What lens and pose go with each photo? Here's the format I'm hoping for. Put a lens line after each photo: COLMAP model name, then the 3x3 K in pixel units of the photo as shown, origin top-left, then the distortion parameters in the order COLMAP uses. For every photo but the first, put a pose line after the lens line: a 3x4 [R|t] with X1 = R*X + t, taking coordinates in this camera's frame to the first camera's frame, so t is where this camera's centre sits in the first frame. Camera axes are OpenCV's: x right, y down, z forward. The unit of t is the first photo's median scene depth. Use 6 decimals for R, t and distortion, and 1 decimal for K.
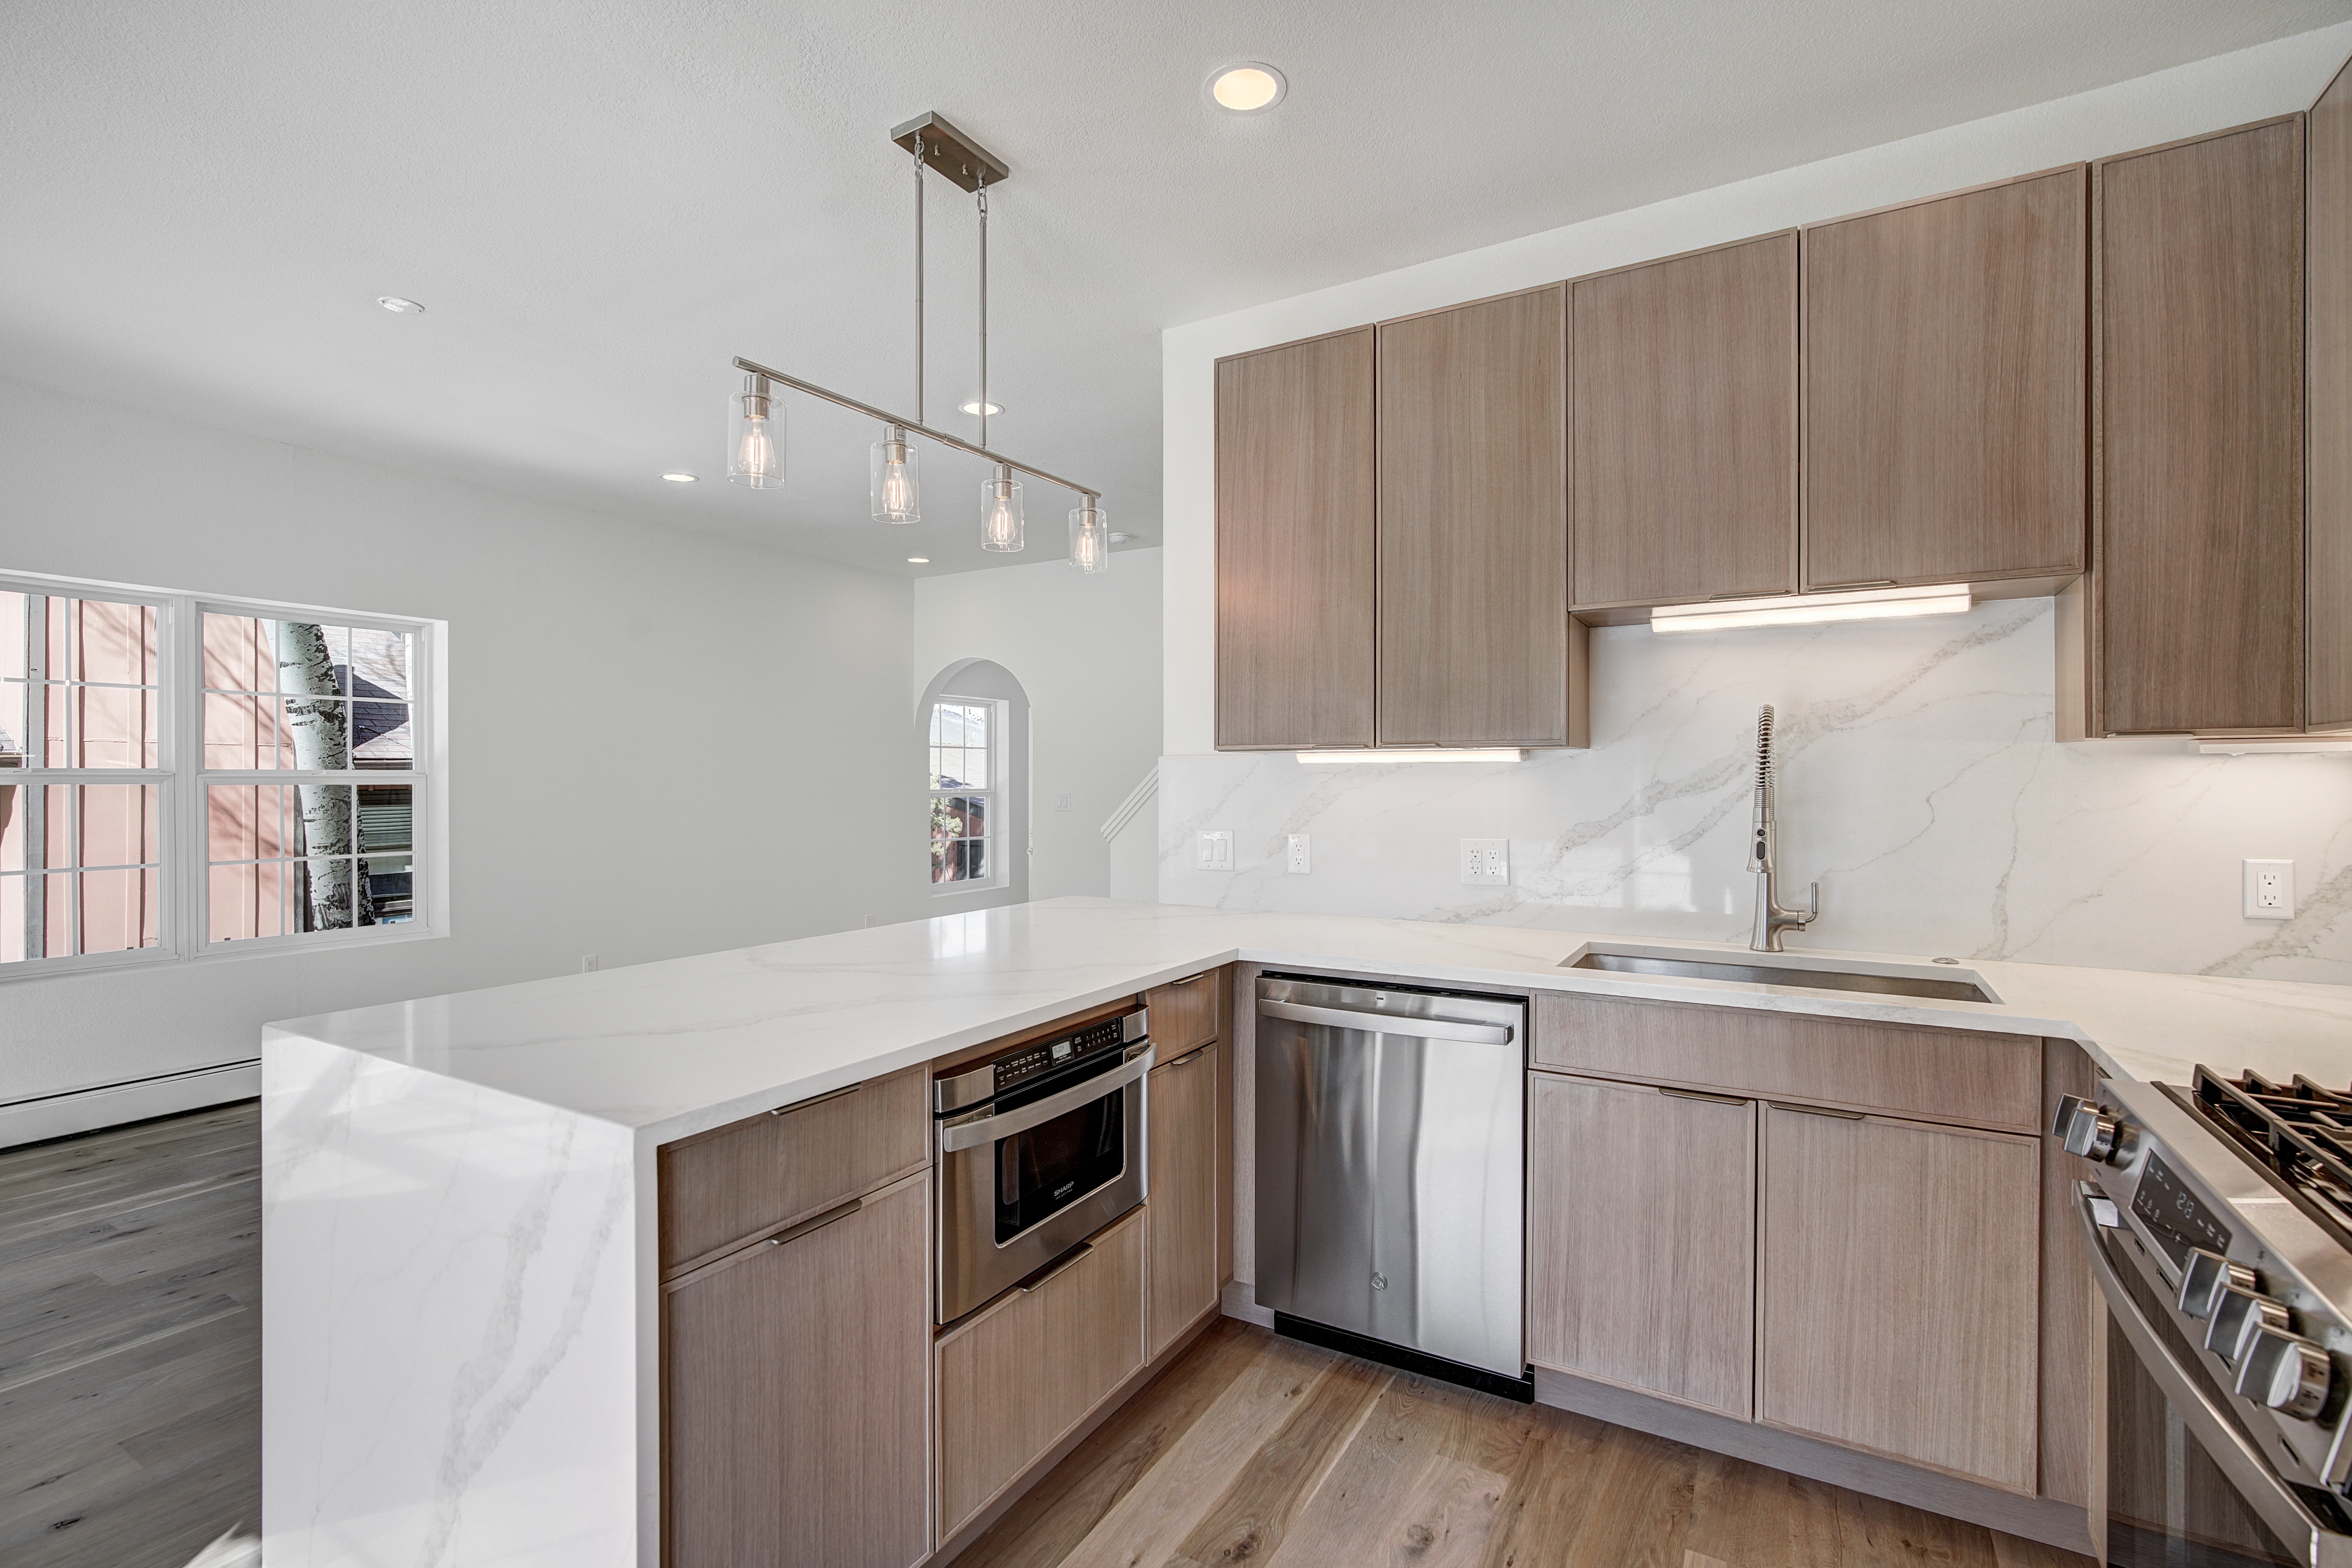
lens RADIAL K [[1063.8, 0, 1176.6], [0, 1063.8, 777.1], [0, 0, 1]] dist [0.001482, 0.001312]
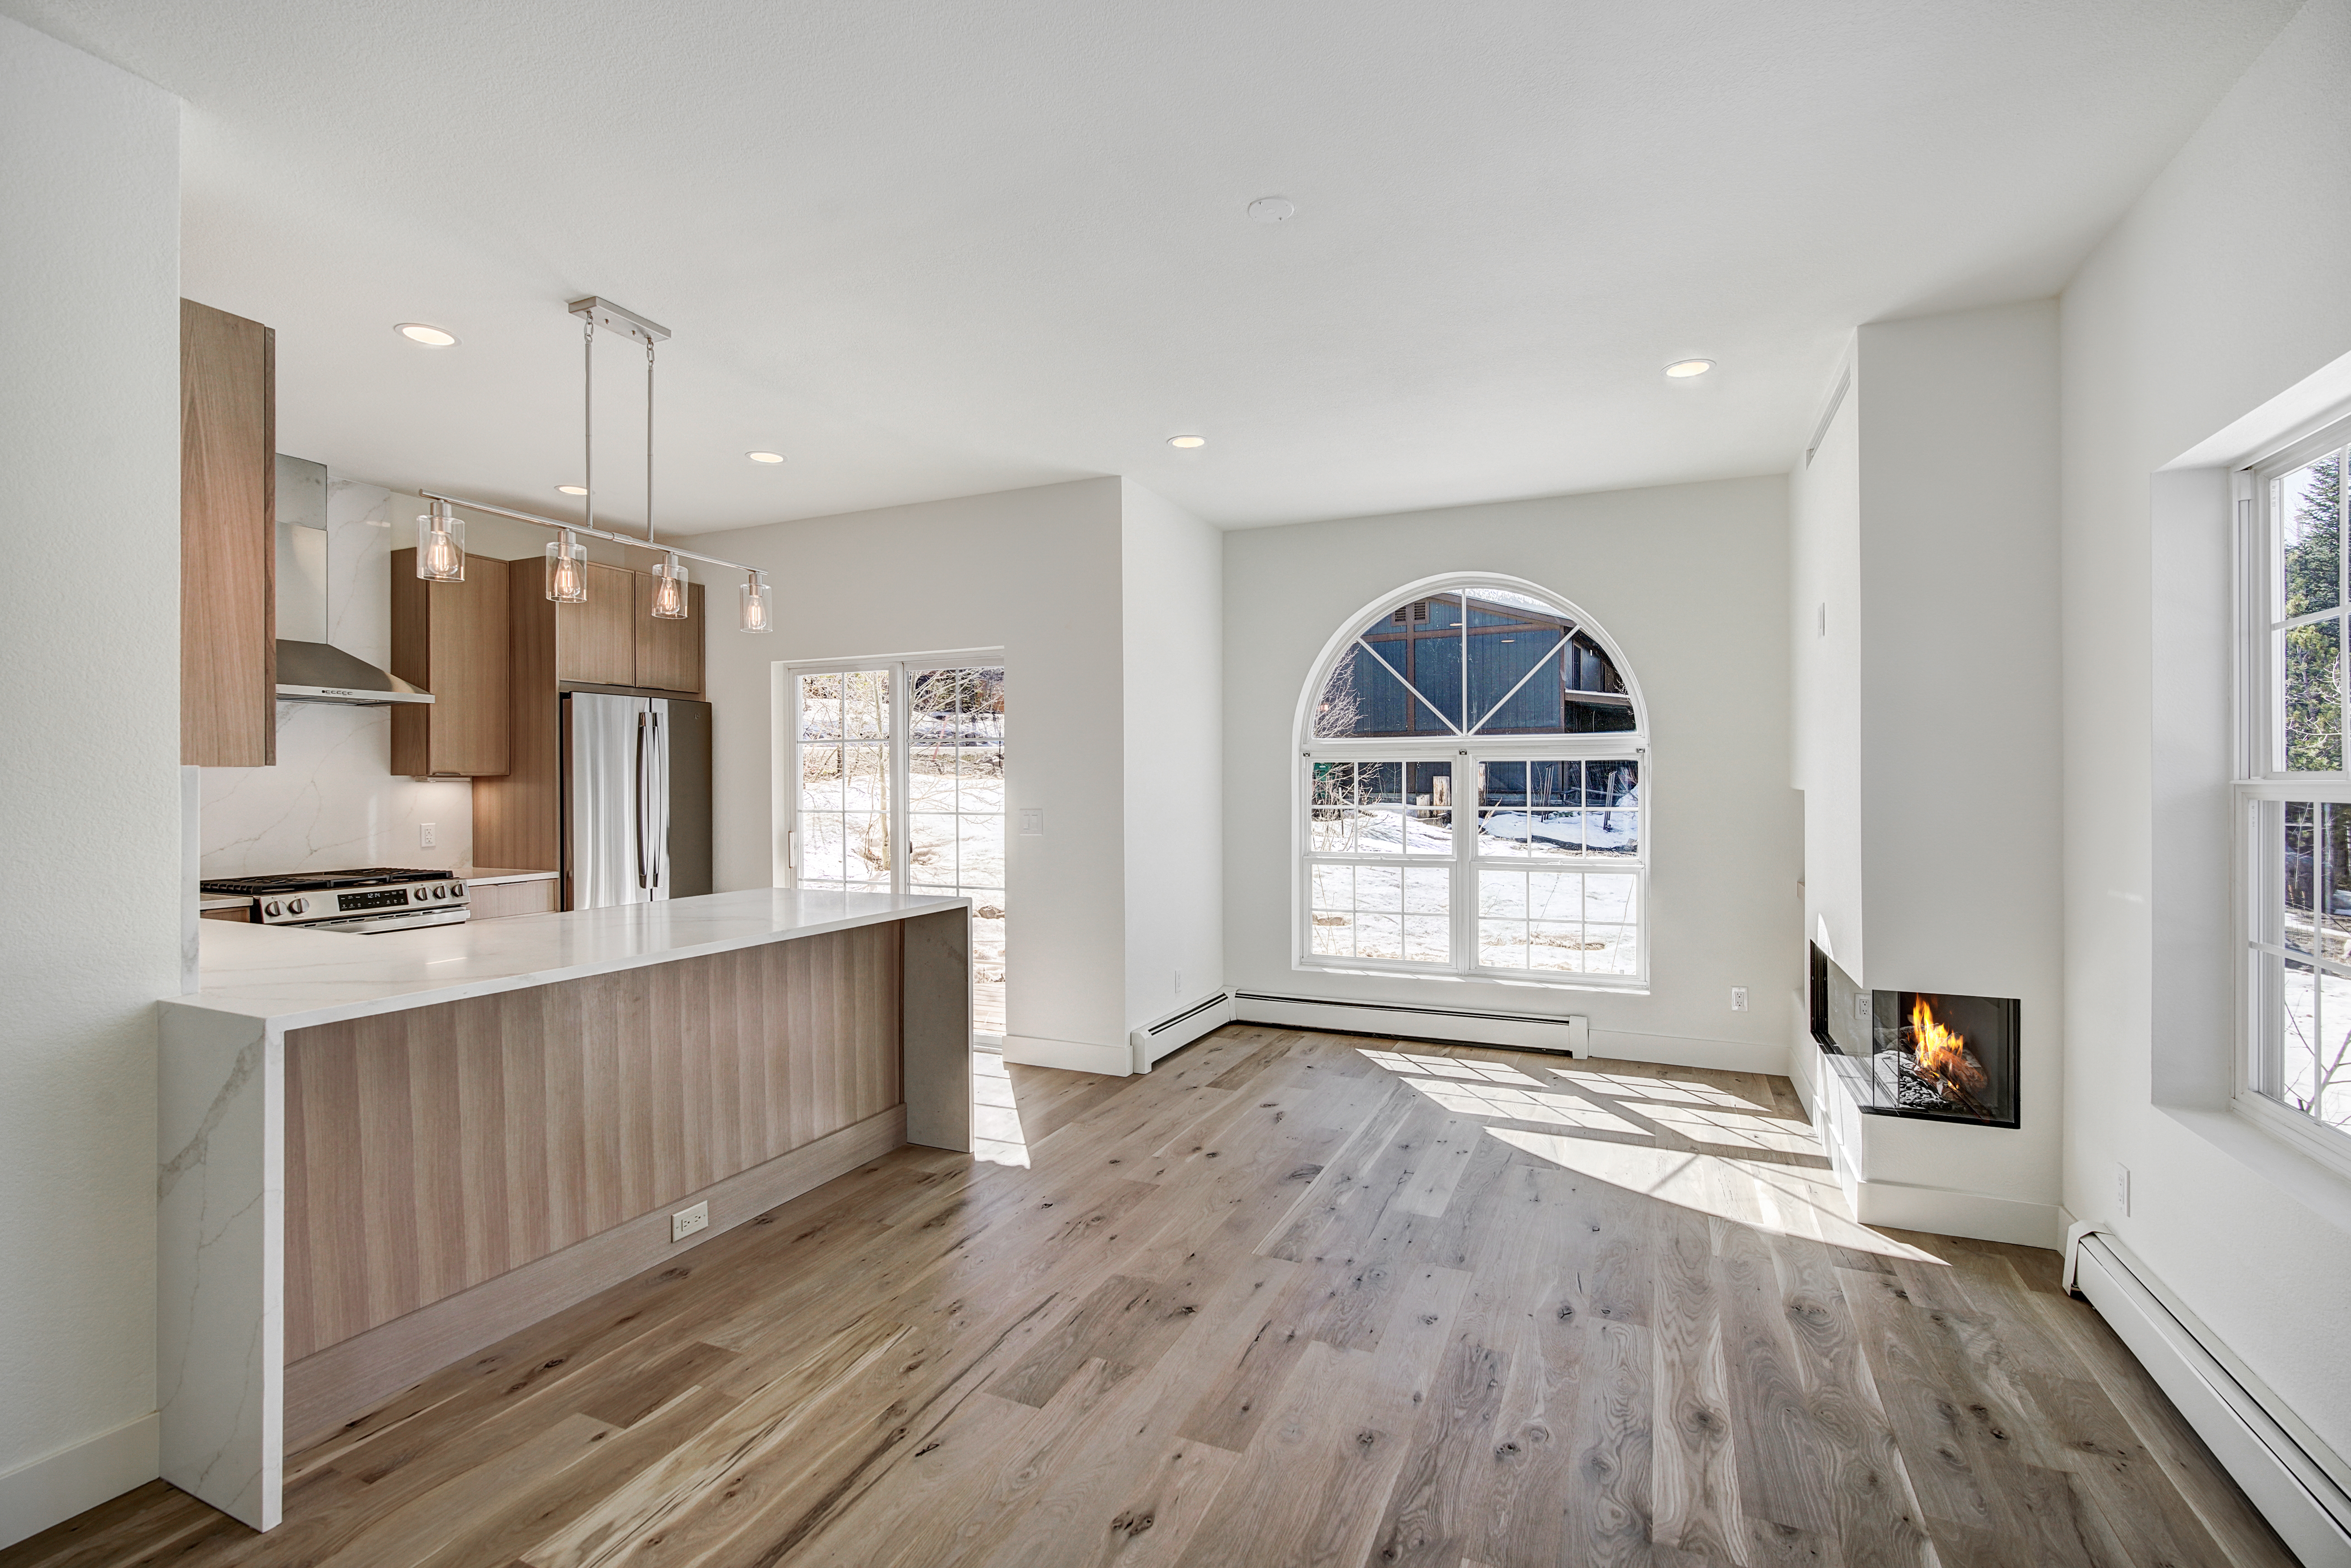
lens RADIAL K [[1063.5, 0, 1176.1], [0, 1063.5, 777.1], [0, 0, 1]] dist [0.001482, 0.001312]
pose [[-0.994387, 0.003124, -0.105753, -0.705408], [0.003565, 0.999986, -0.003988, -0.000353], [0.105739, -0.004343, -0.994384, 2.194880]]
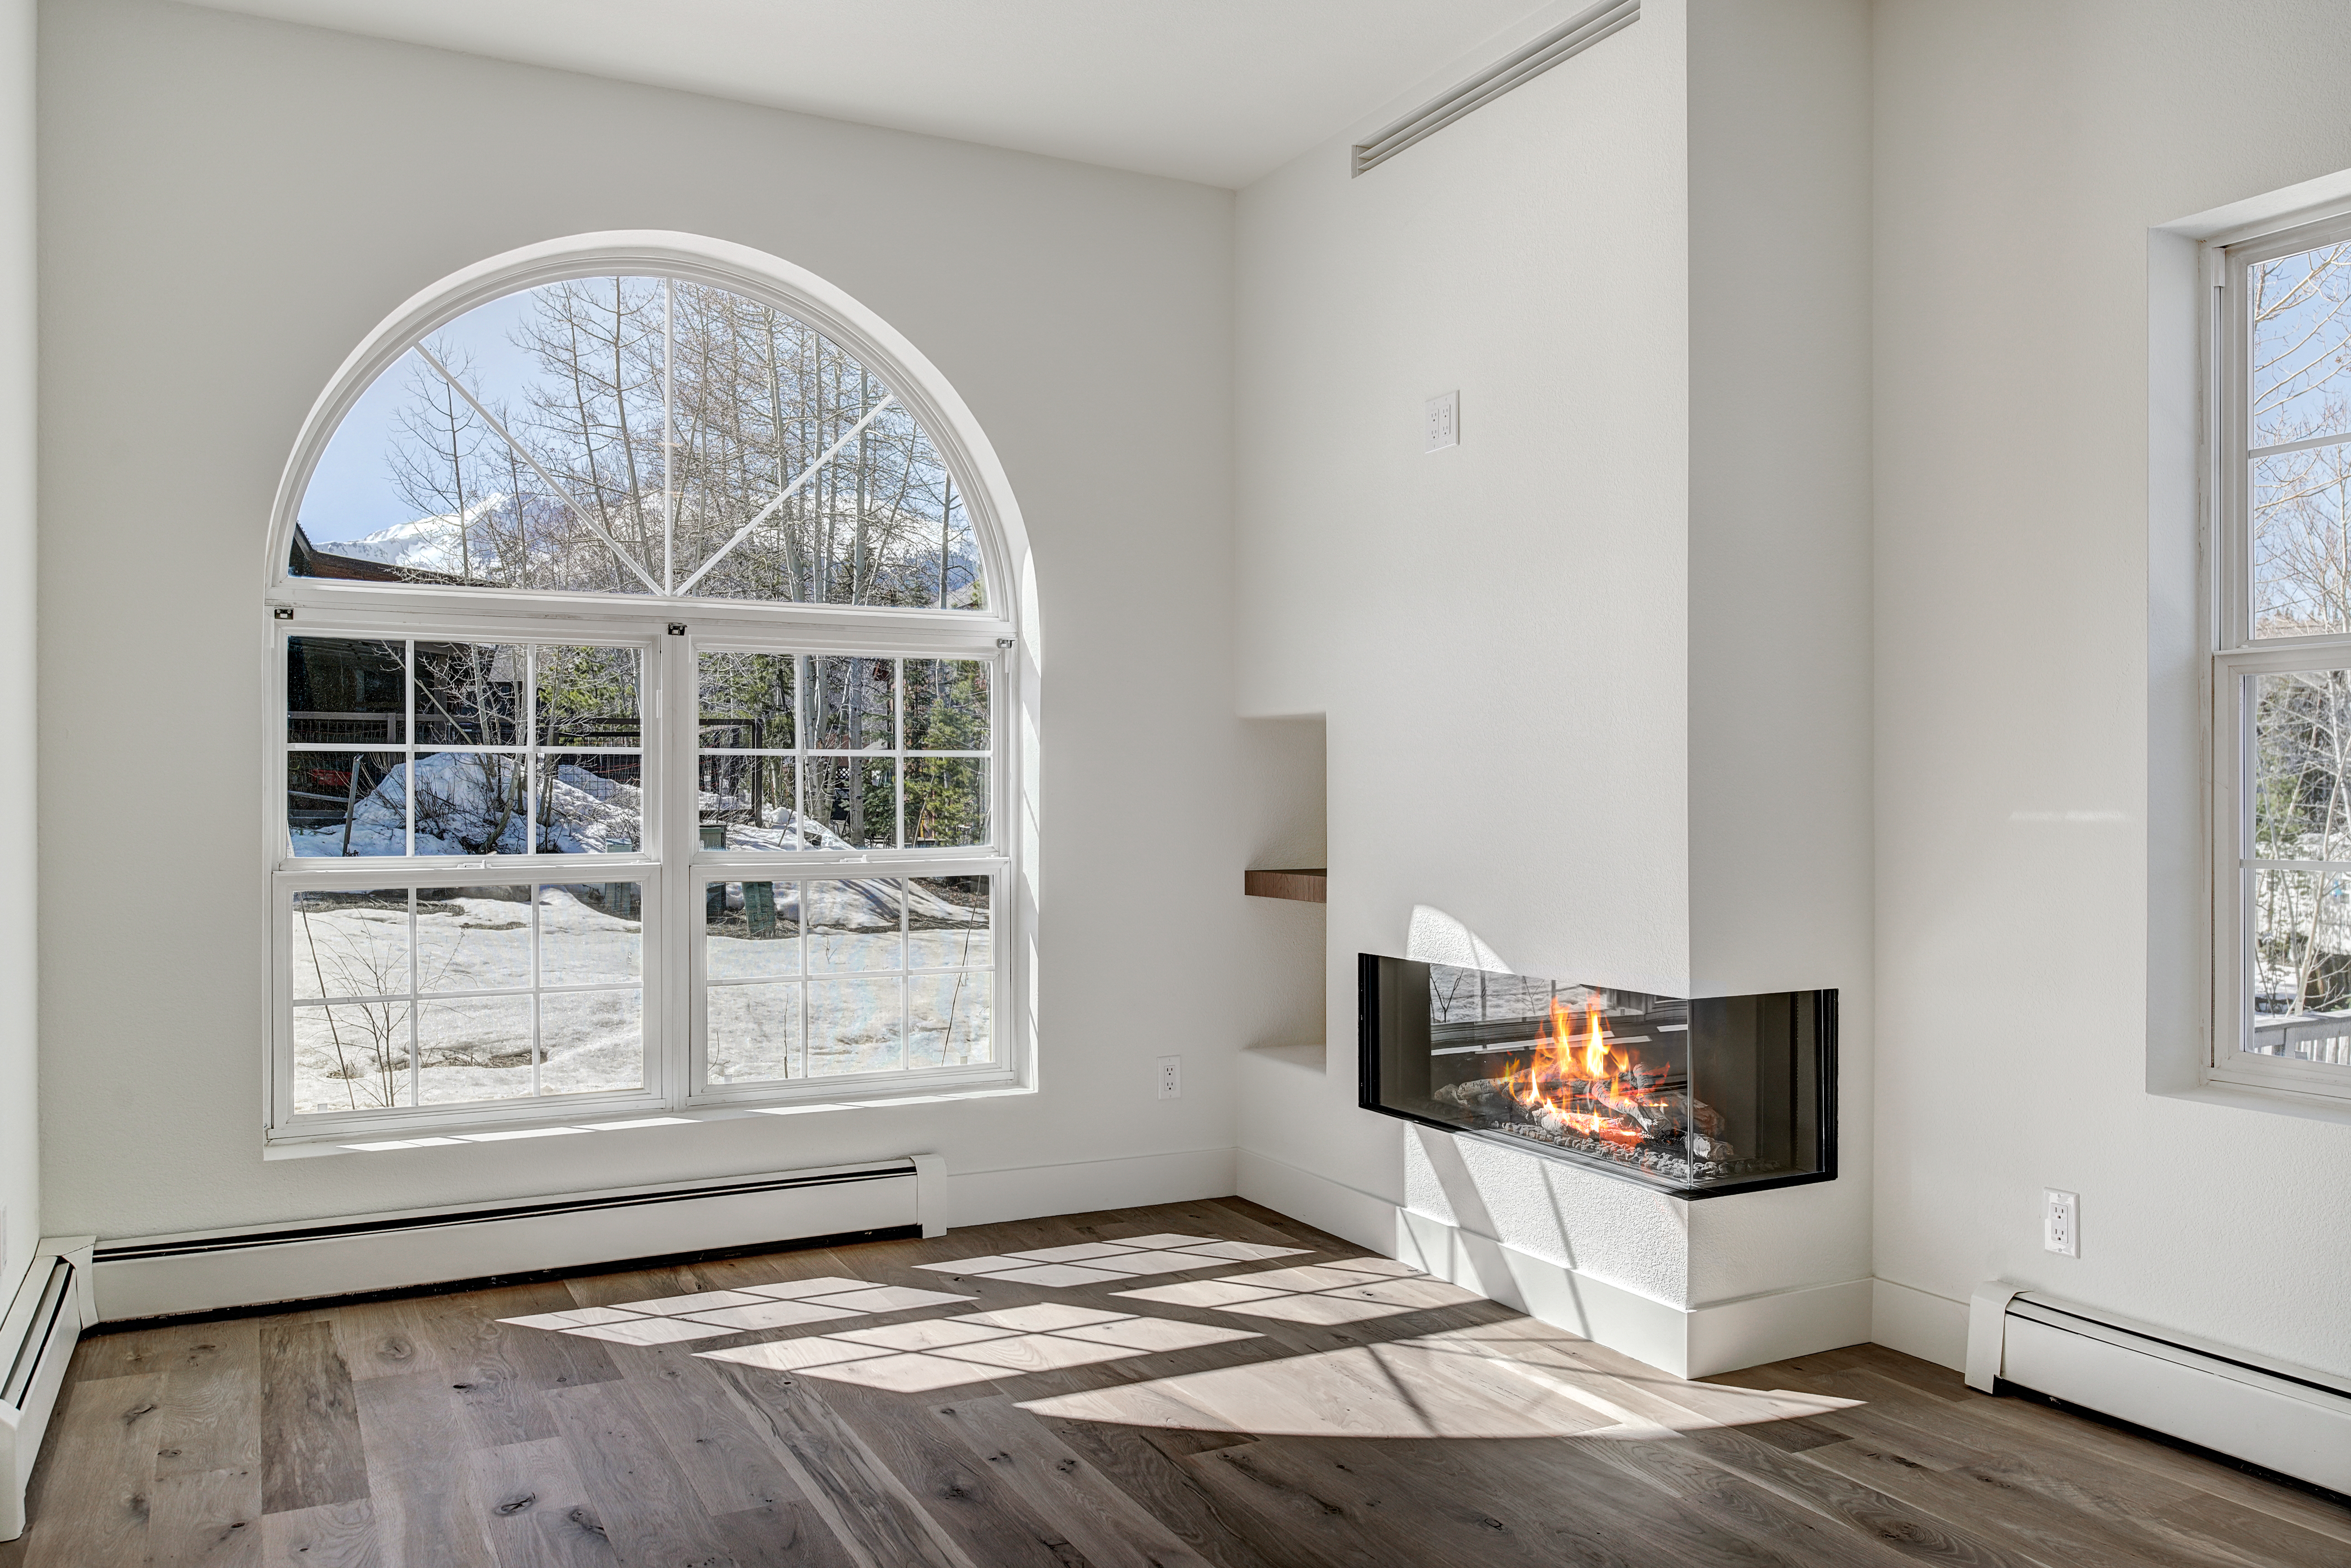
lens RADIAL K [[1812.6, 0, 1179.4], [0, 1812.6, 792.7], [0, 0, 1]] dist [-0.010511, 0.000447]
pose [[-0.537517, 0.003485, -0.843246, -0.367665], [0.003276, 0.999993, 0.002045, 0.083927], [0.843246, -0.001663, -0.537525, 1.495993]]
